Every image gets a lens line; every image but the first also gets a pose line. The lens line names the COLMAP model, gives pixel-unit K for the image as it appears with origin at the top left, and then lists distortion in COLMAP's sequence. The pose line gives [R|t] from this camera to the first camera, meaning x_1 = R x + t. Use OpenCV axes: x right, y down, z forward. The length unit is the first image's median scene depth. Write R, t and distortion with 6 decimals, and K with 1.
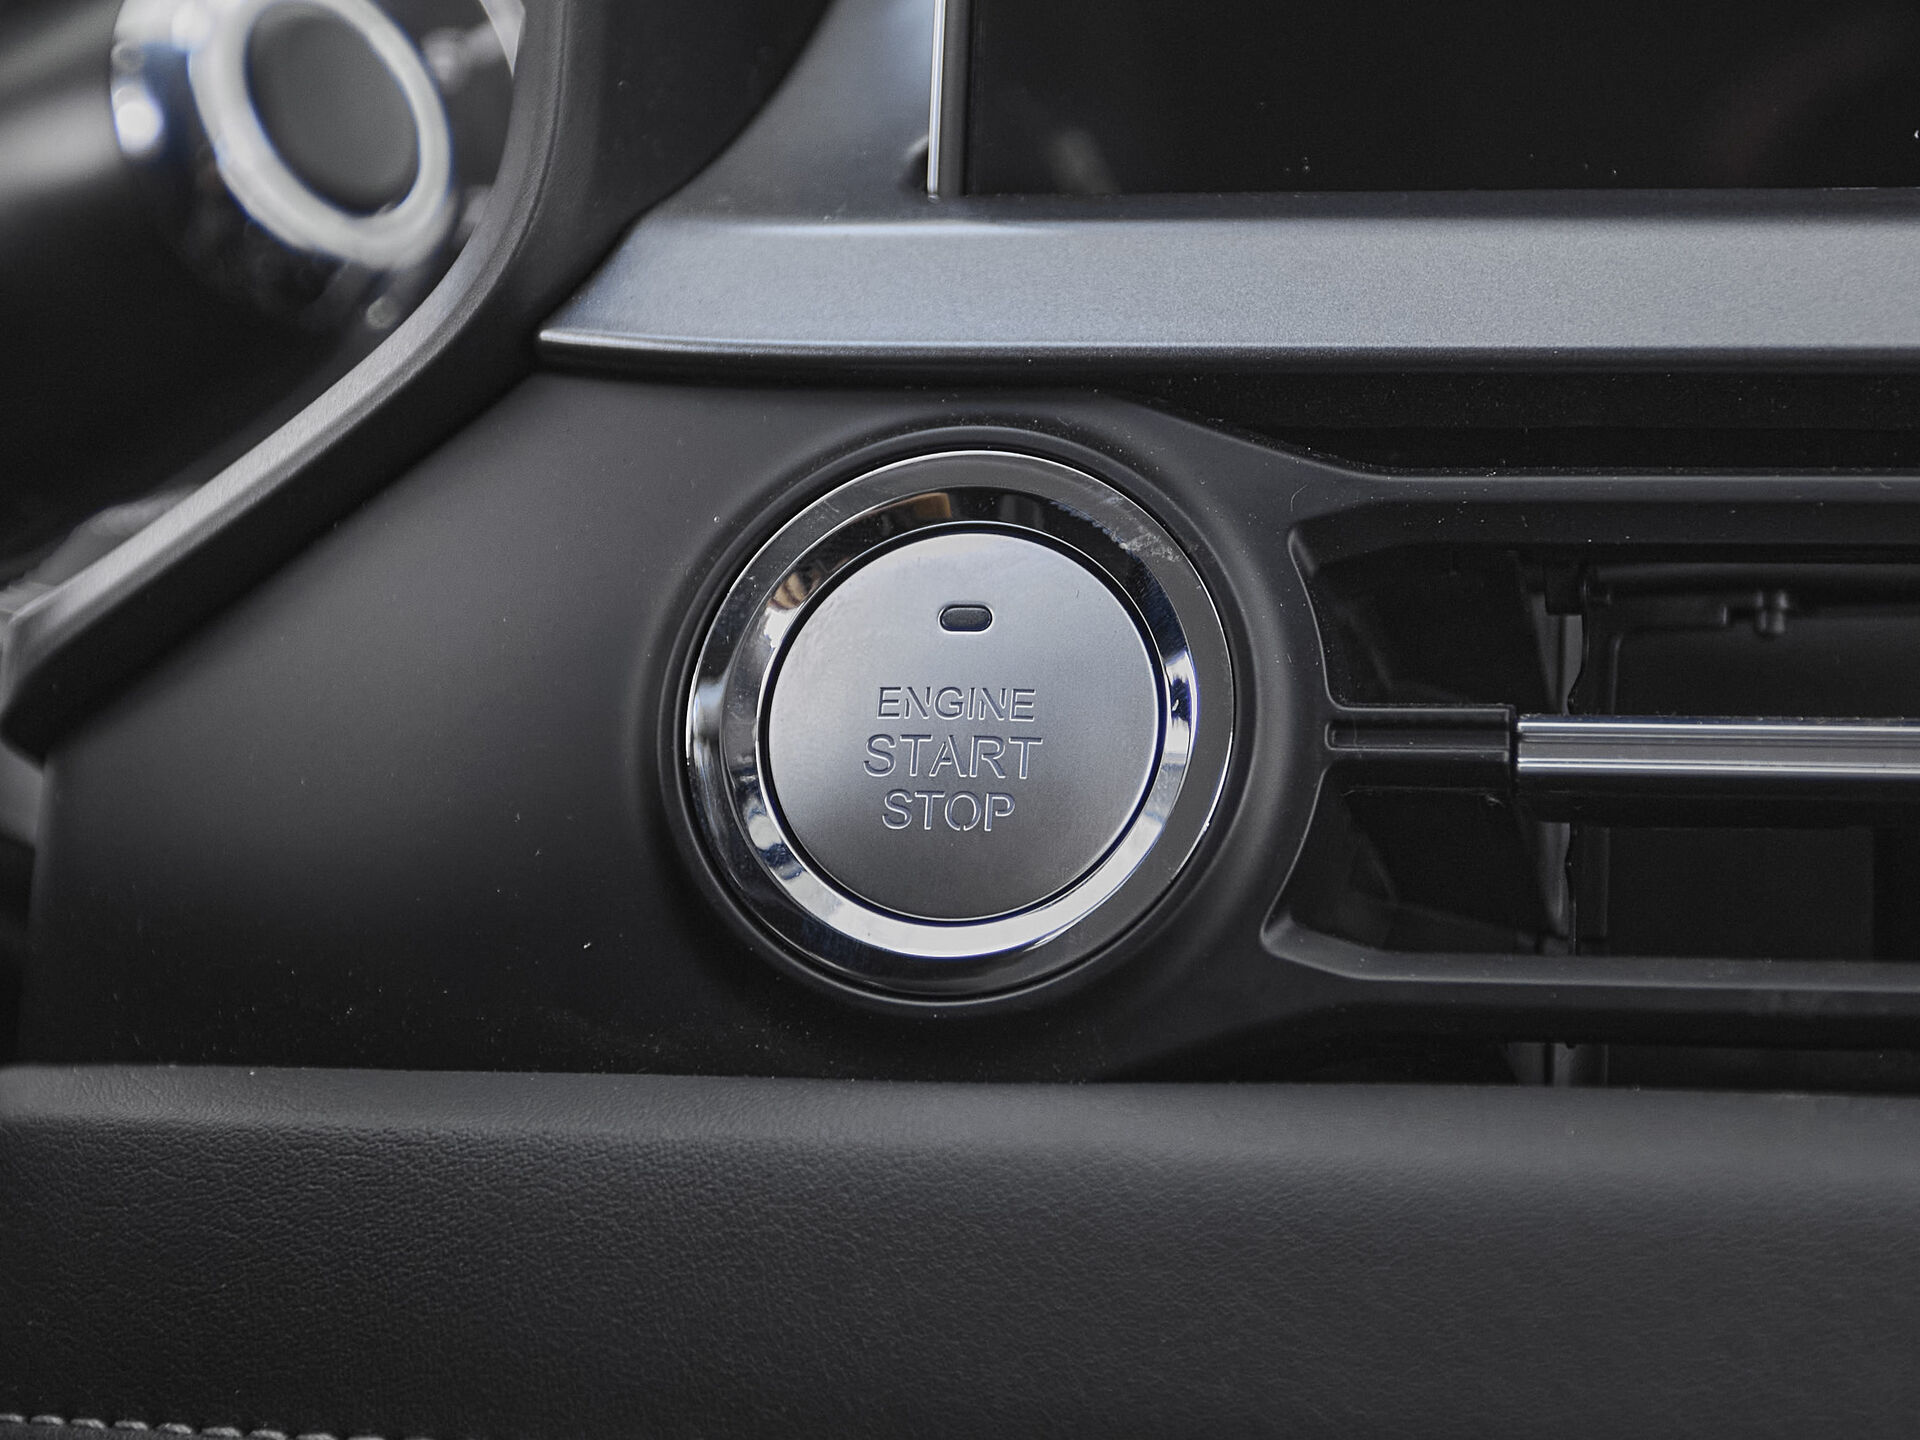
lens RADIAL K [[3382.8, 0, 960.0], [0, 3382.8, 720.0], [0, 0, 1]] dist [0.069490, 0.074687]
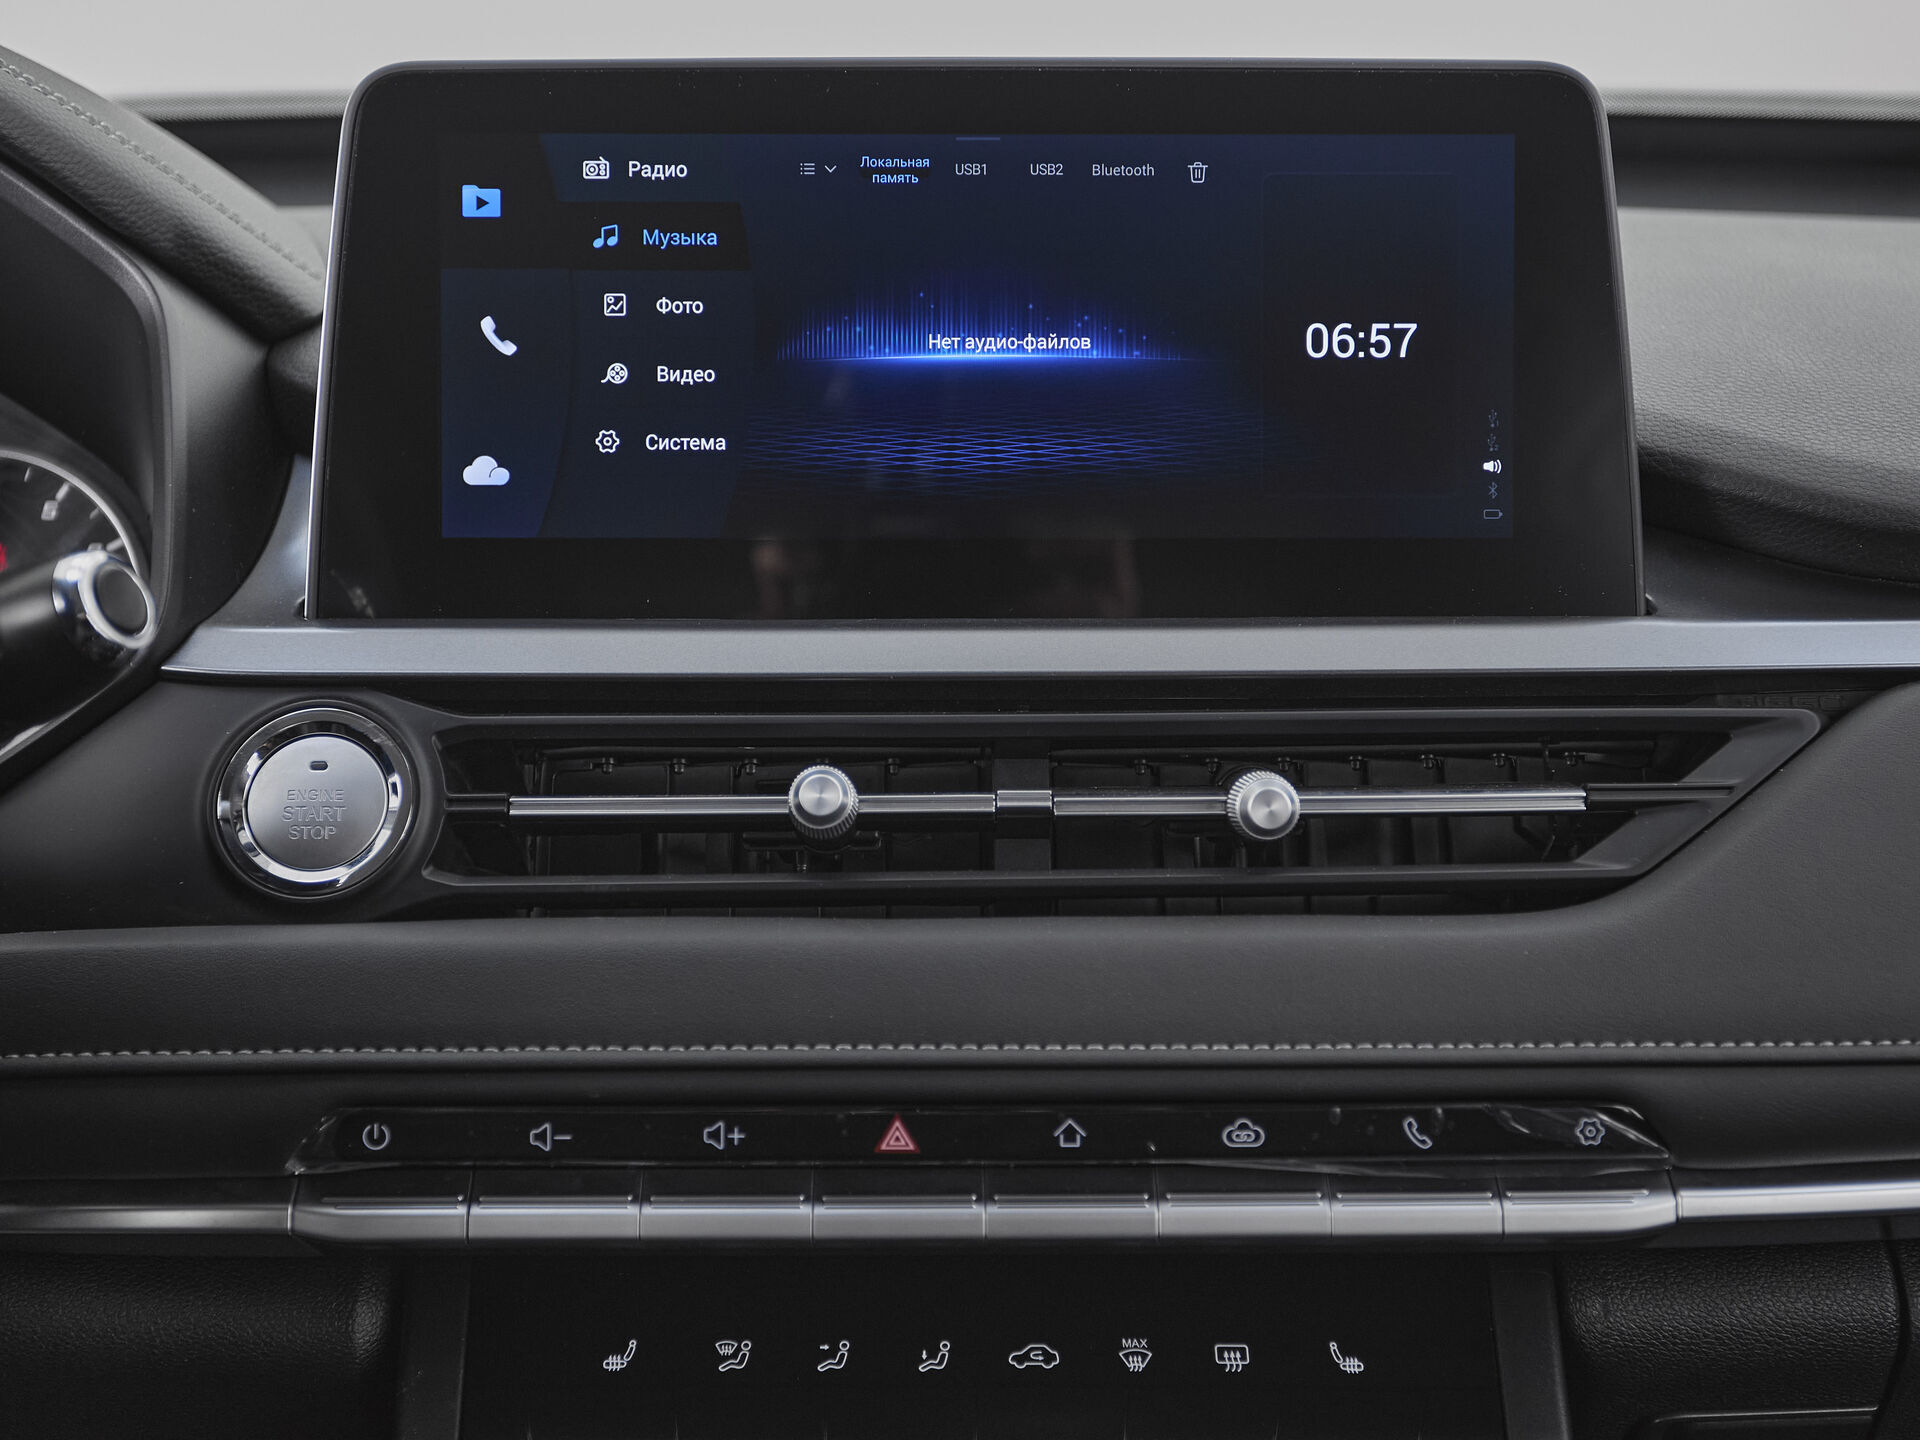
lens RADIAL K [[2607.6, 0, 918.7], [0, 2607.6, 712.7], [0, 0, 1]] dist [0.010440, 0.075766]
pose [[0.974952, -0.002803, 0.222399, 0.005668], [0.022911, 0.995867, -0.087888, 0.132579], [-0.221233, 0.090782, 0.970986, -1.282108]]
